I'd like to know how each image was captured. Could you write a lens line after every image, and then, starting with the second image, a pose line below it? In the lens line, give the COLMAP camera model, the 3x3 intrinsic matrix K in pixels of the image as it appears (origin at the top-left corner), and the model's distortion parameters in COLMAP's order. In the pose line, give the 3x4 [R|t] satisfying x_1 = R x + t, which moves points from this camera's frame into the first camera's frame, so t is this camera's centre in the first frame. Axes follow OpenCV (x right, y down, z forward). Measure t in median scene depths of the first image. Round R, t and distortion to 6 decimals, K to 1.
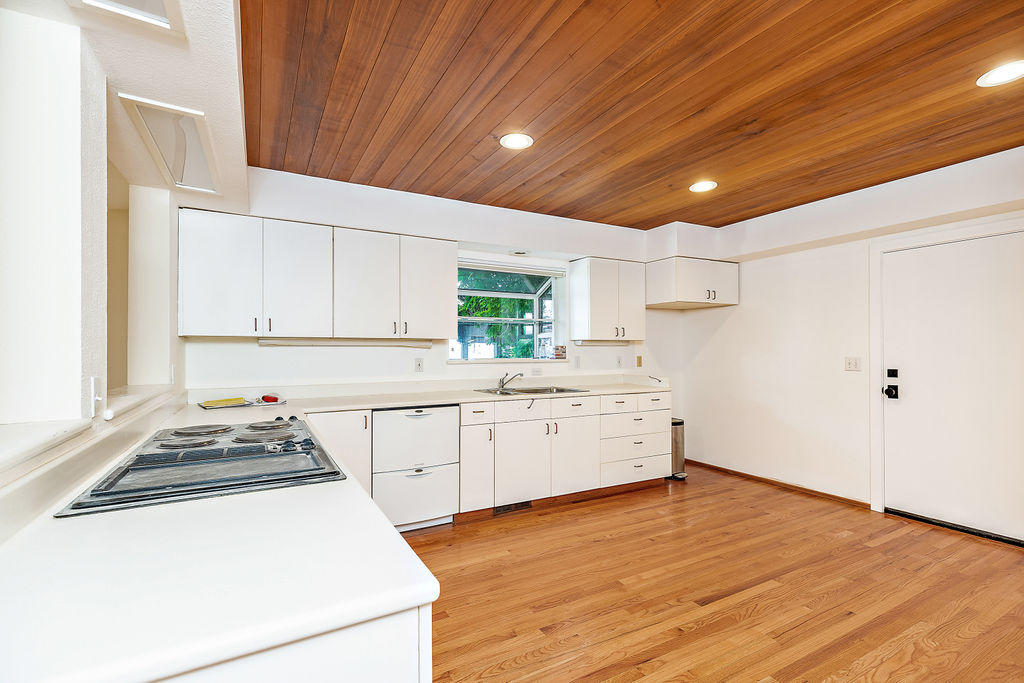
lens RADIAL K [[463.7, 0, 516.5], [0, 463.7, 356.0], [0, 0, 1]] dist [0.032959, 0.000247]
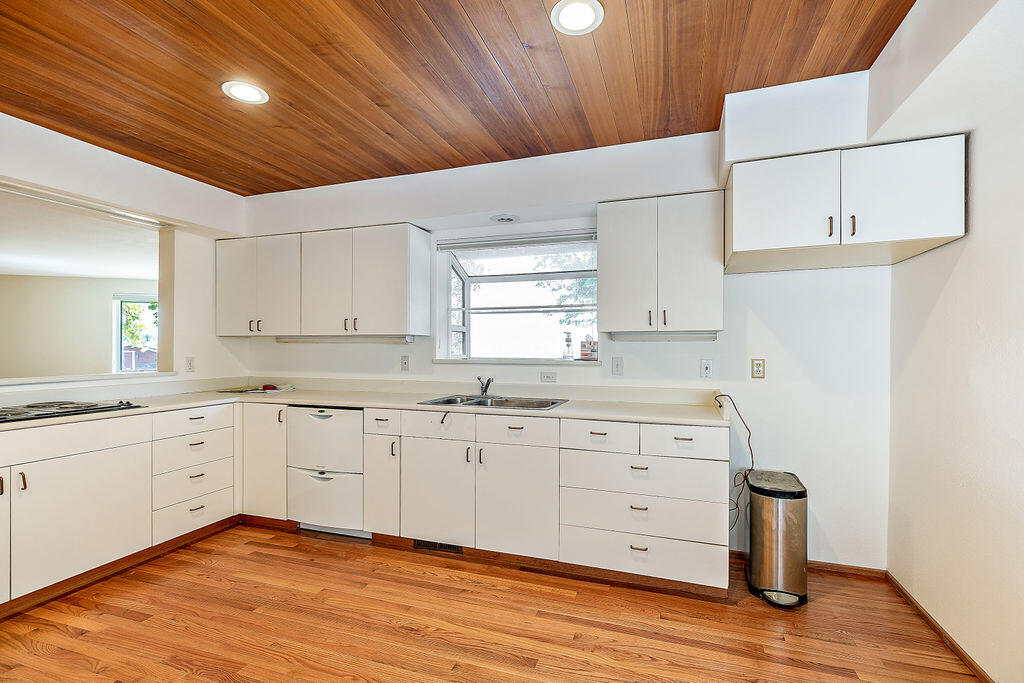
lens RADIAL K [[478.7, 0, 511.5], [0, 478.7, 355.6], [0, 0, 1]] dist [0.028644, 0.000283]
pose [[0.663184, 0.018396, -0.748231, 0.677922], [-0.009263, 0.999823, 0.016372, -0.013381], [0.748399, -0.003927, 0.663237, 0.547295]]
